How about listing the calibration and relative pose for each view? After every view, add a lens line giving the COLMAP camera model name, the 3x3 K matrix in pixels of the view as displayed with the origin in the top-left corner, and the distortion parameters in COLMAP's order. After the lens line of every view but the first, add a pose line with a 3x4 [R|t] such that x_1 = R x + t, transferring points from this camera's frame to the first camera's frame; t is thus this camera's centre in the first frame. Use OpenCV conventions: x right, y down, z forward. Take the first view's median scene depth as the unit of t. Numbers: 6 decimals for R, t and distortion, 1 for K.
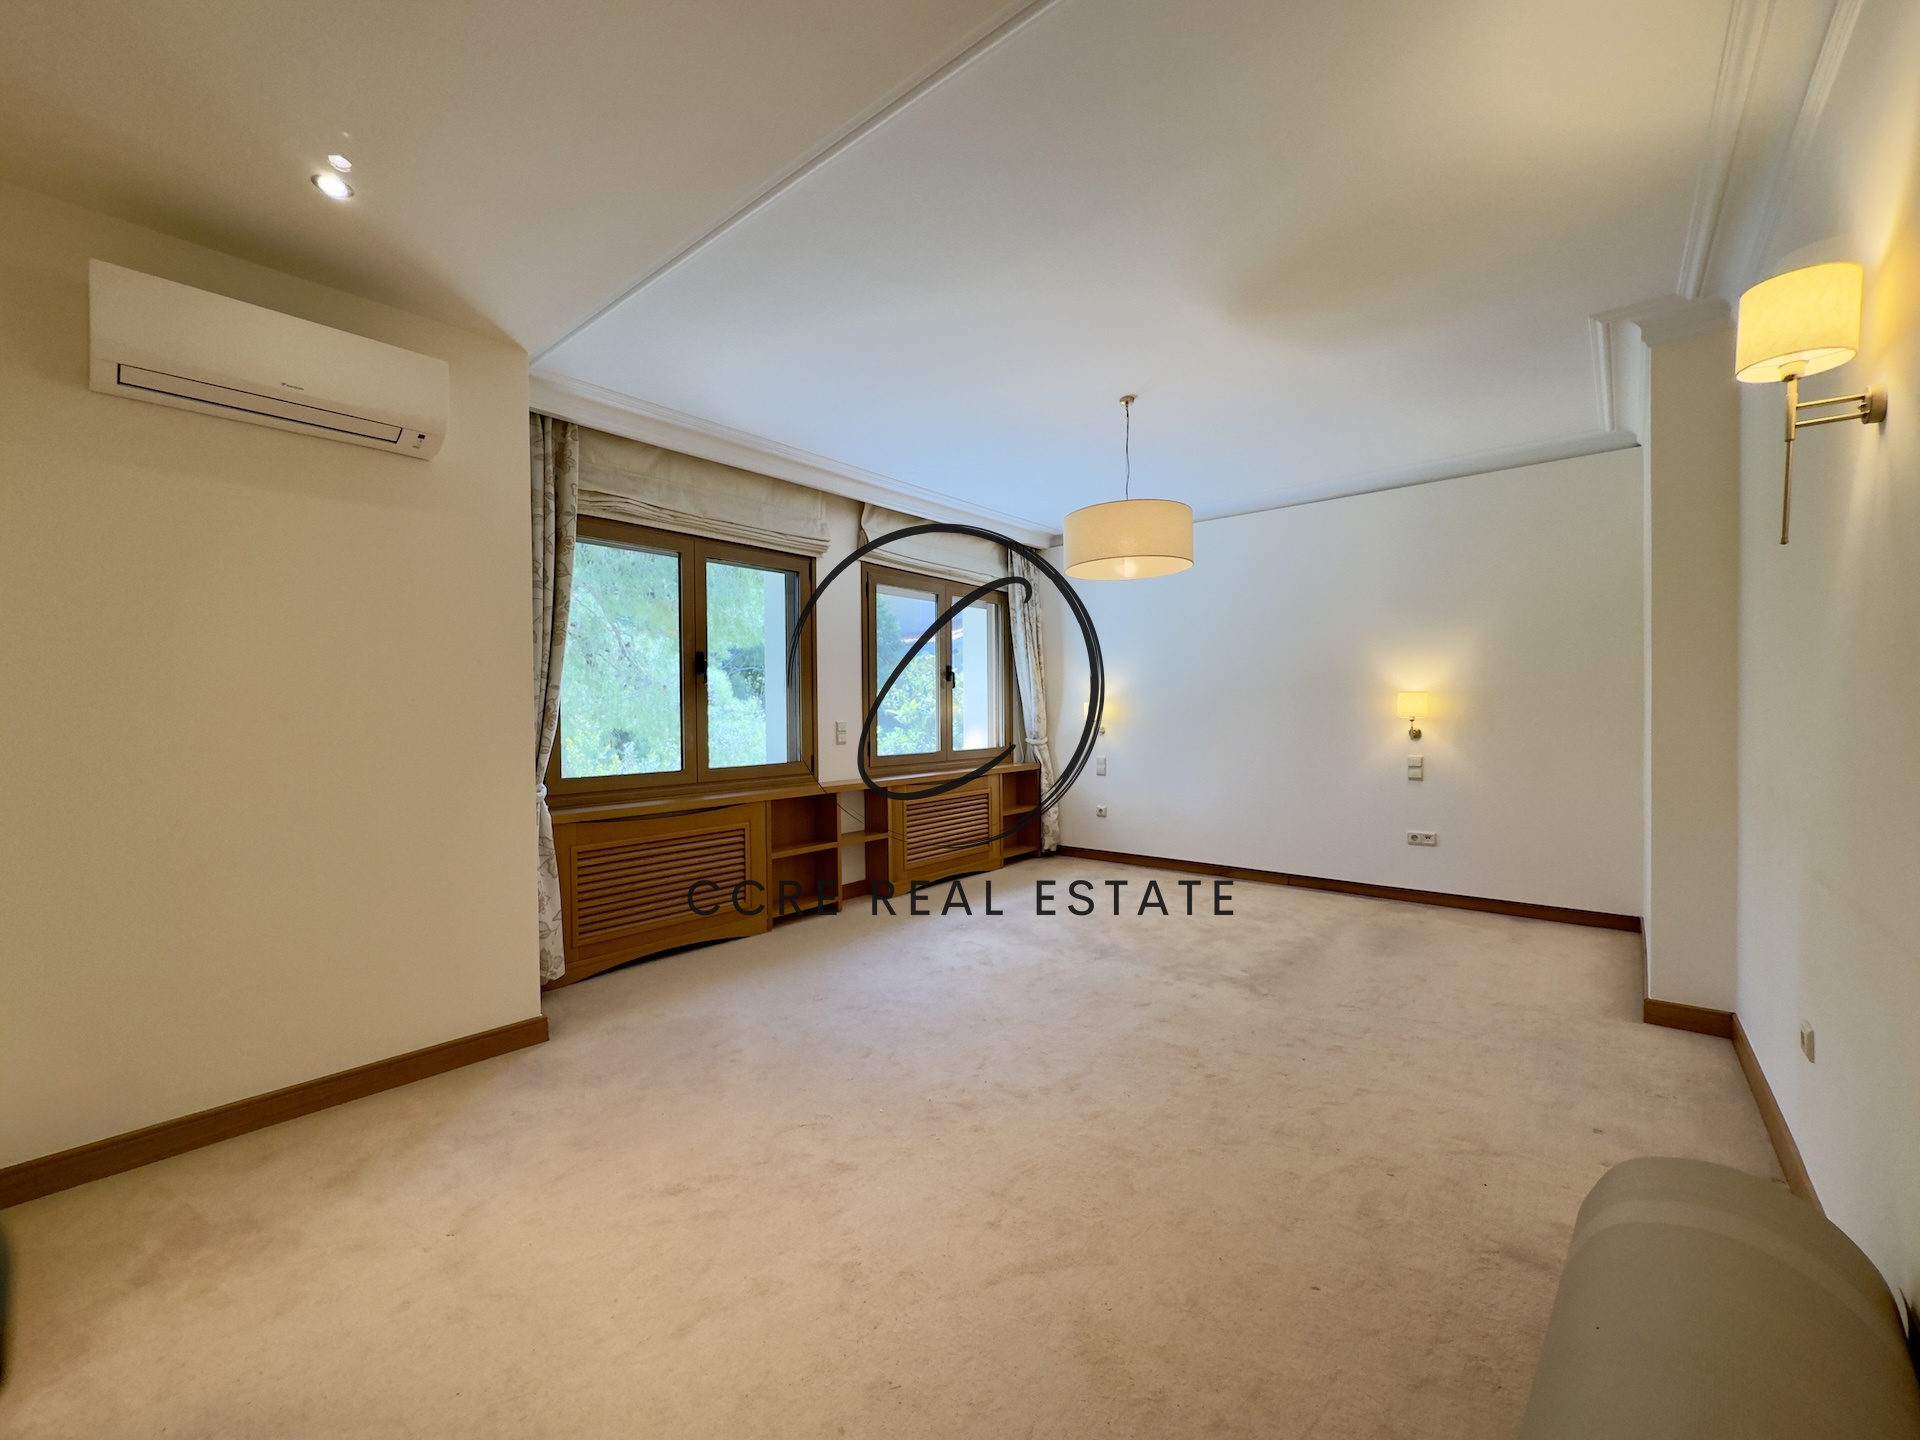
lens RADIAL K [[766.0, 0, 960.0], [0, 766.0, 720.0], [0, 0, 1]] dist [-0.000449, 0.000199]
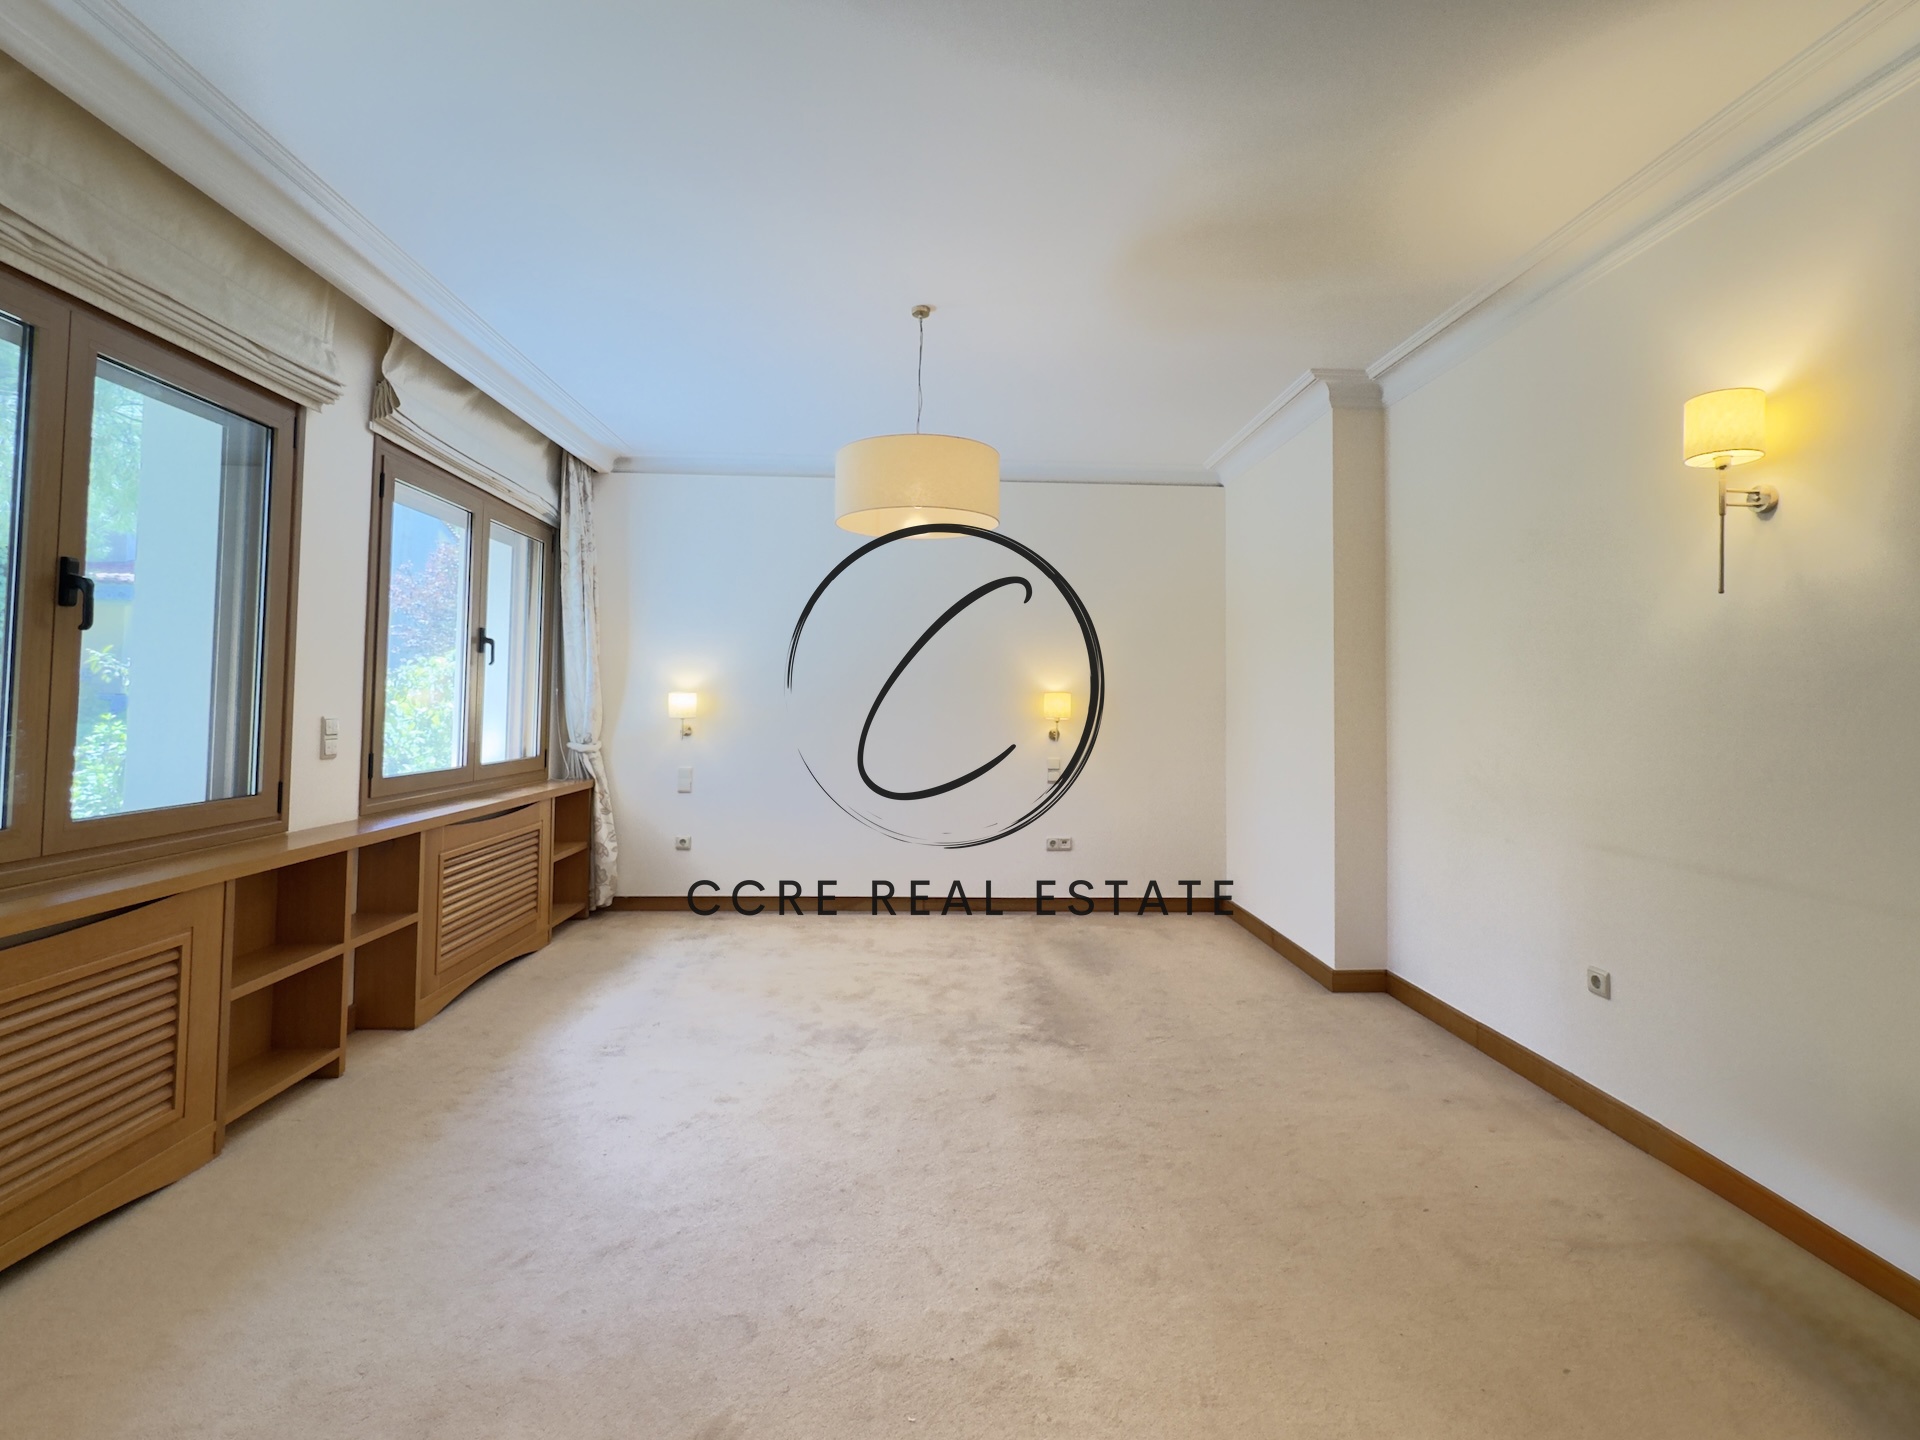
lens RADIAL K [[905.7, 0, 965.8], [0, 905.7, 665.9], [0, 0, 1]] dist [0.000102, -0.000309]
pose [[0.733546, 0.047978, 0.677944, -0.306728], [-0.011202, 0.998223, -0.058524, -0.001547], [-0.679547, 0.035336, 0.732780, 0.261244]]
